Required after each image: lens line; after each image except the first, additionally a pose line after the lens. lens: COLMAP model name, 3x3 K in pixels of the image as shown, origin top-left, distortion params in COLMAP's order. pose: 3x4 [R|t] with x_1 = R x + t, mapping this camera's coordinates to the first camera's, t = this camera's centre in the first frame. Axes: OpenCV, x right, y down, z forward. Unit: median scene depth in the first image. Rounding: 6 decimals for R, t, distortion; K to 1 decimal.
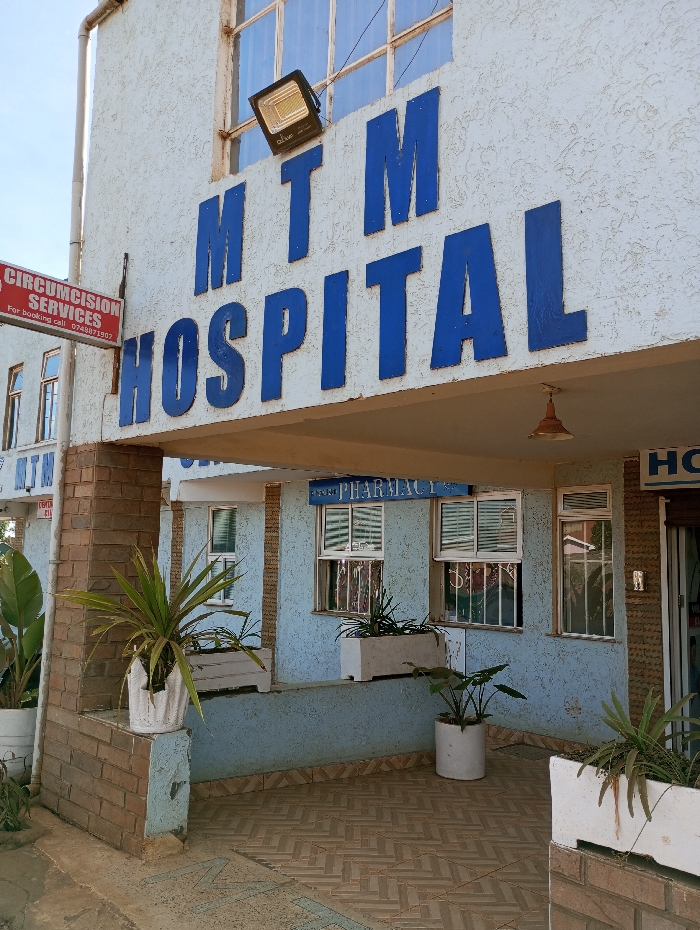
lens RADIAL K [[750.4, 0, 353.1], [0, 750.4, 473.1], [0, 0, 1]] dist [0.050340, -0.079482]
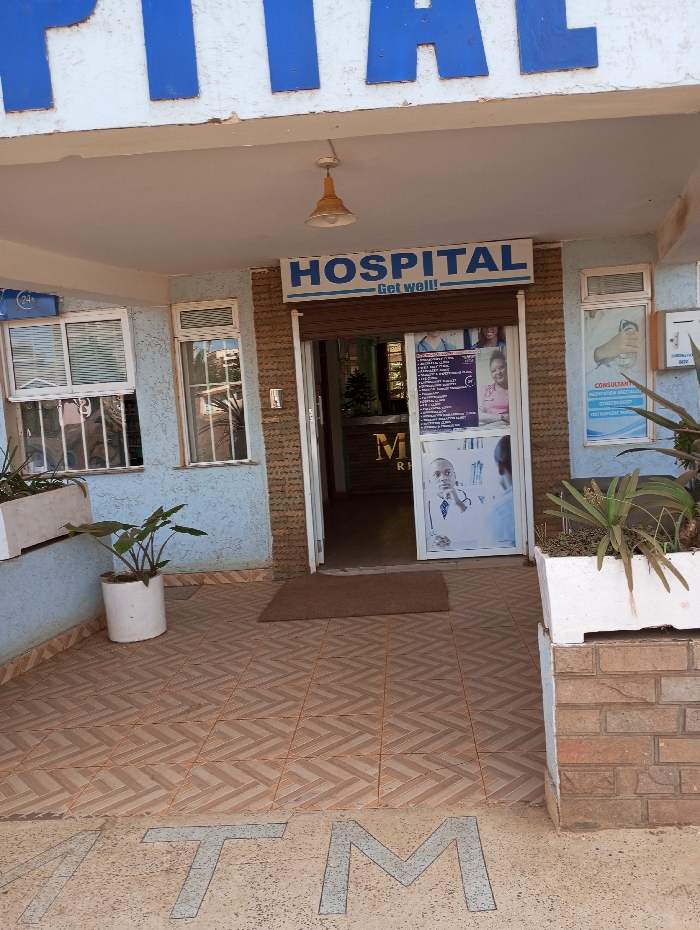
lens RADIAL K [[750.4, 0, 354.2], [0, 750.4, 473.8], [0, 0, 1]] dist [0.050340, -0.079482]
pose [[0.740712, -0.149516, 0.654974, -0.215177], [0.010015, 0.977270, 0.211763, 0.034835], [-0.671748, -0.150295, 0.725373, 0.224855]]
